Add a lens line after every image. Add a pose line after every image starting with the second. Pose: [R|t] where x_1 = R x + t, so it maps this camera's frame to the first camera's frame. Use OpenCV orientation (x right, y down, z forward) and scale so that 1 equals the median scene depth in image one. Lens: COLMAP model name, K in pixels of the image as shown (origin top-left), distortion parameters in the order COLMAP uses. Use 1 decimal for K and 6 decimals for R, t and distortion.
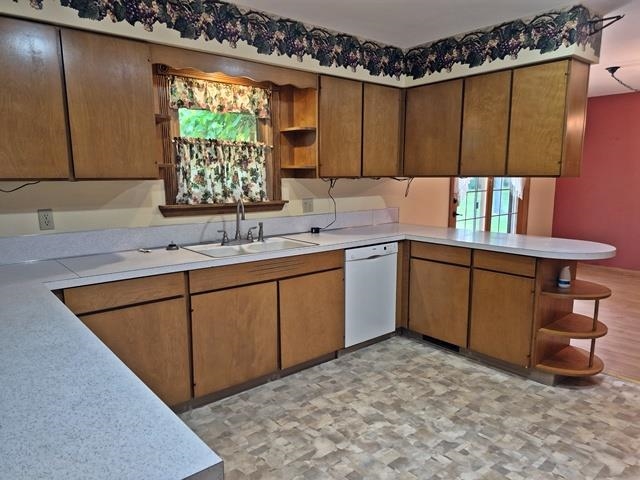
lens RADIAL K [[450.2, 0, 323.8], [0, 450.2, 243.6], [0, 0, 1]] dist [0.083950, -0.061589]
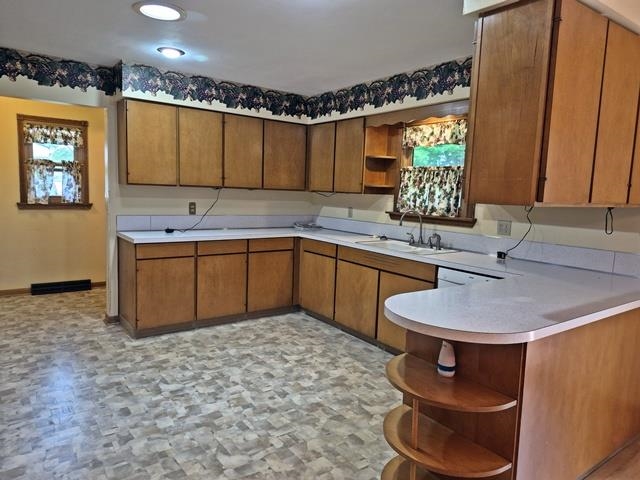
lens RADIAL K [[450.2, 0, 326.3], [0, 450.2, 240.1], [0, 0, 1]] dist [0.083950, -0.061589]
pose [[-0.078086, 0.099722, -0.991947, 1.277521], [-0.204083, 0.972315, 0.113814, -0.127380], [0.975834, 0.211327, -0.055572, 0.950477]]
